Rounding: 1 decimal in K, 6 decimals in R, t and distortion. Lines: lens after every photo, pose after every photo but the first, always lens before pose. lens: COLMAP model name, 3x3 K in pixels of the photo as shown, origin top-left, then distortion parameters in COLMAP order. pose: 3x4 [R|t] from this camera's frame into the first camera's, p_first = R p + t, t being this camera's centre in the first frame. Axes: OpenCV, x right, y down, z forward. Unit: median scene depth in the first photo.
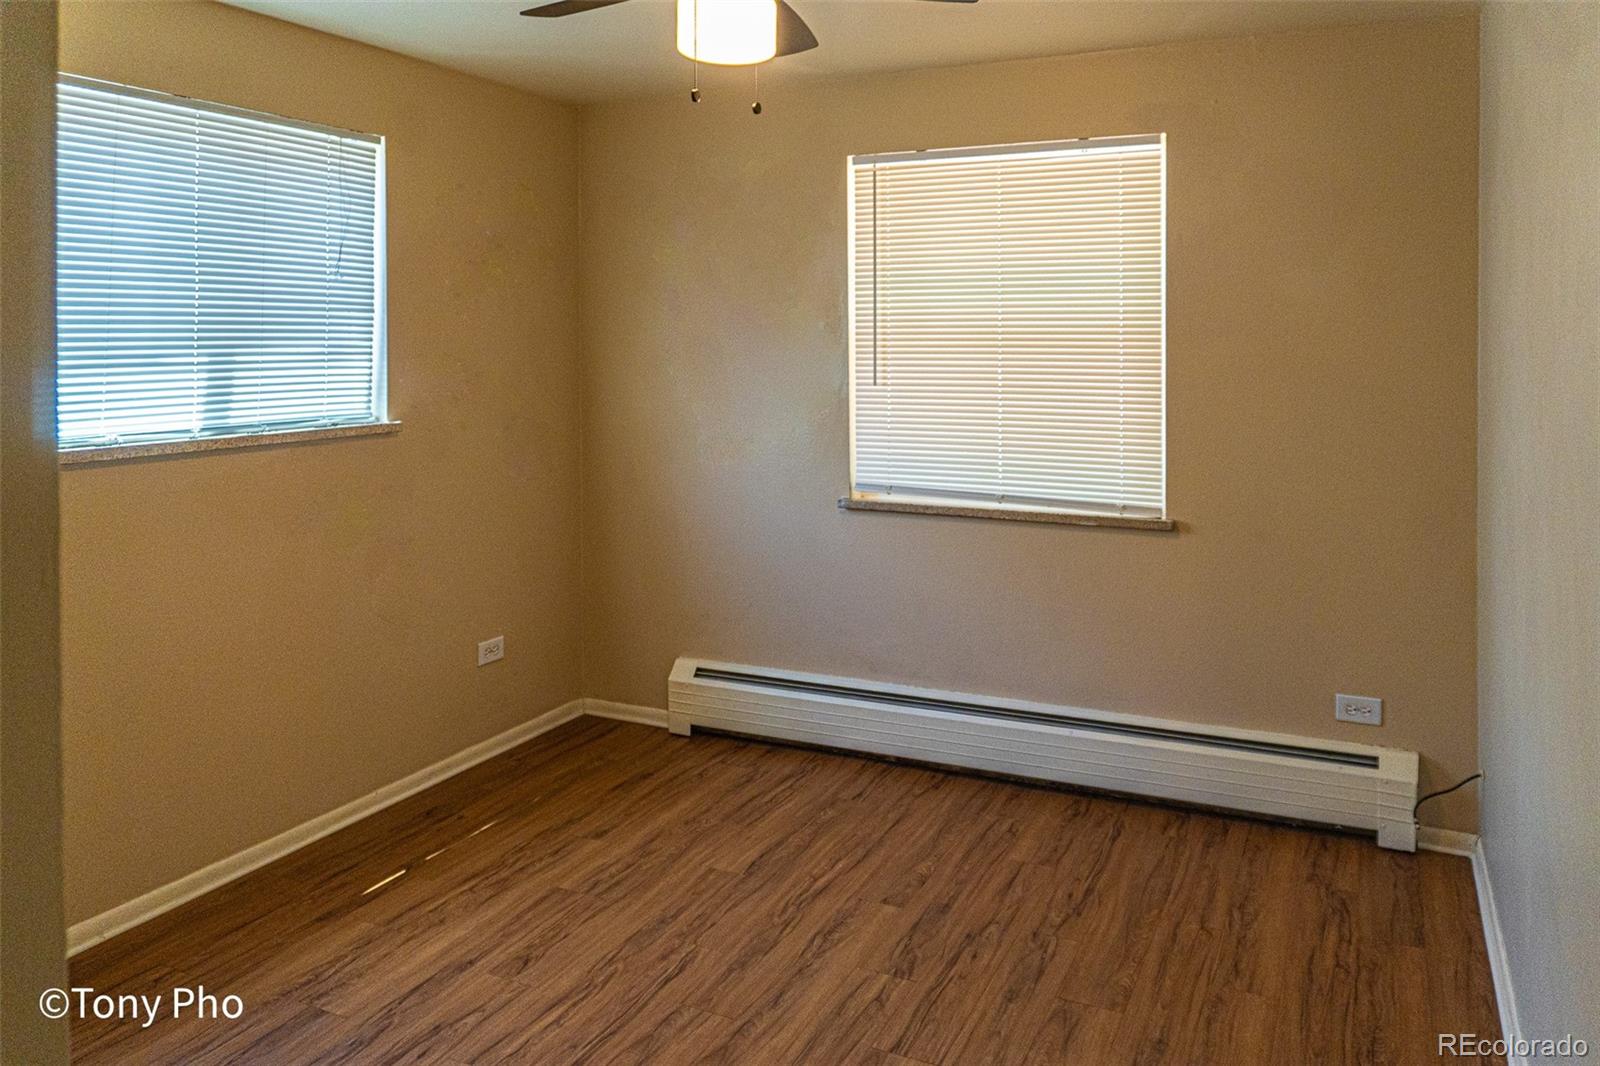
lens RADIAL K [[1105.2, 0, 815.5], [0, 1105.2, 532.8], [0, 0, 1]] dist [0.011711, -0.002970]
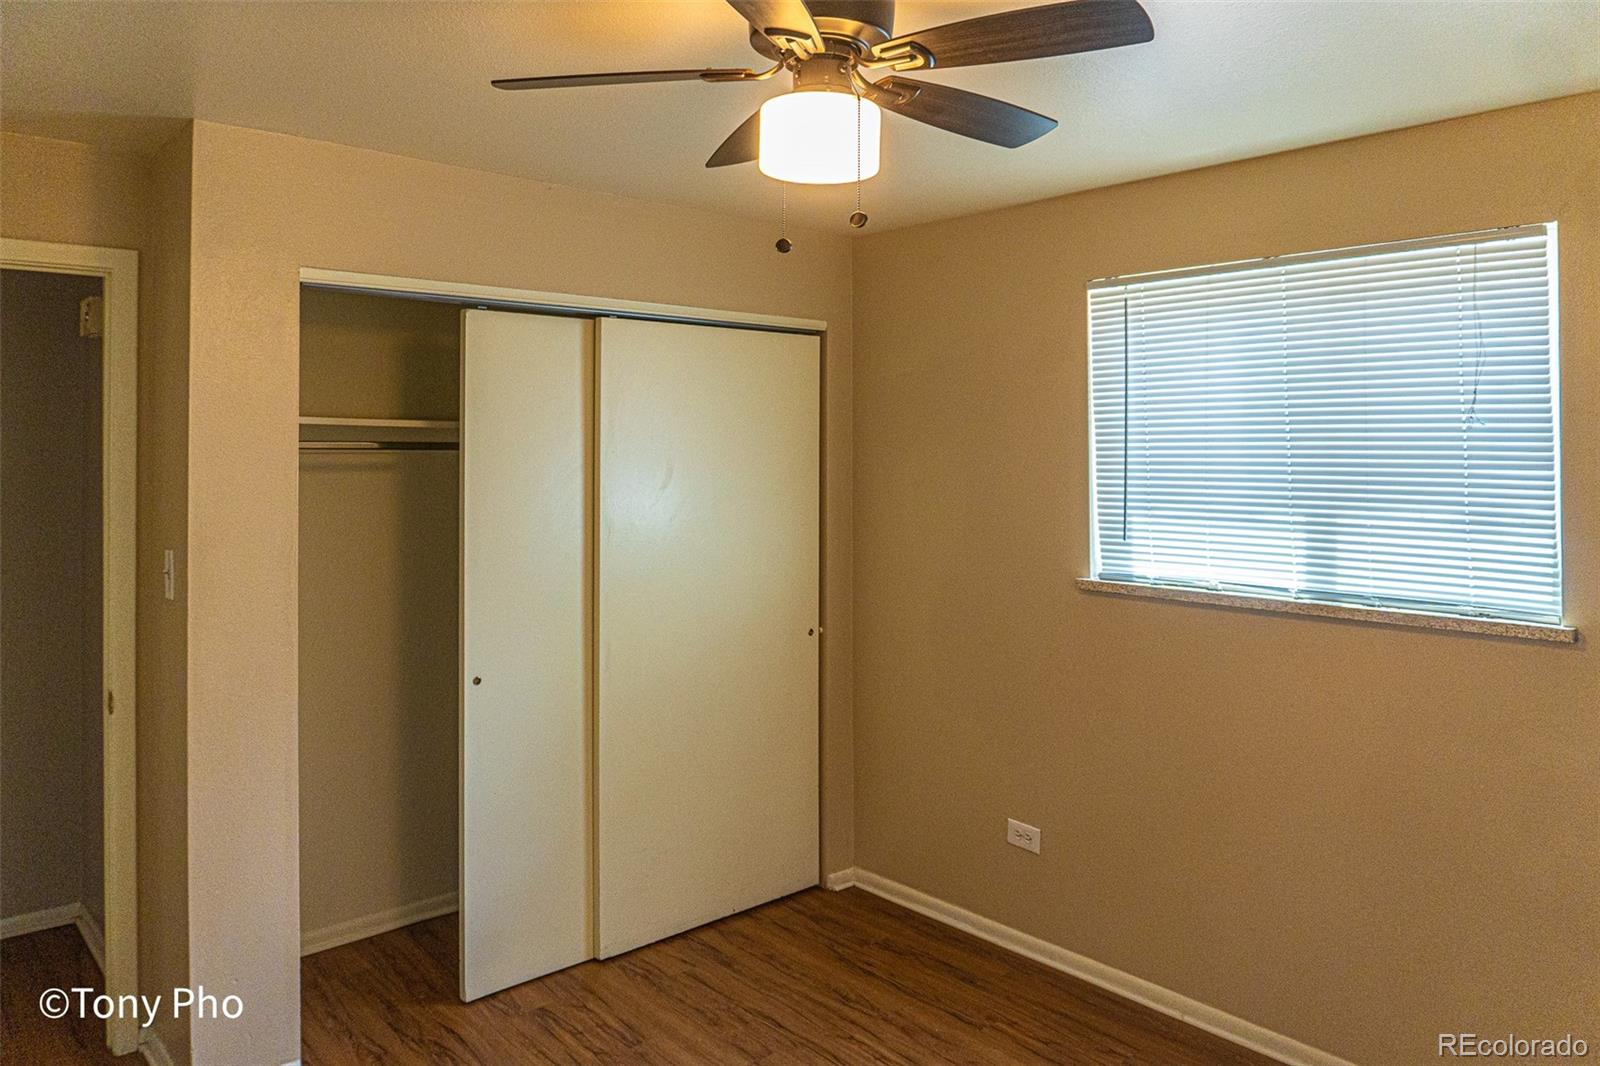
lens RADIAL K [[1105.2, 0, 815.5], [0, 1105.2, 532.8], [0, 0, 1]] dist [0.011711, -0.002970]
pose [[-0.356540, 0.069348, -0.931703, 0.471087], [-0.165833, 0.976709, 0.136158, -0.199311], [0.919445, 0.203053, -0.336736, 0.913218]]
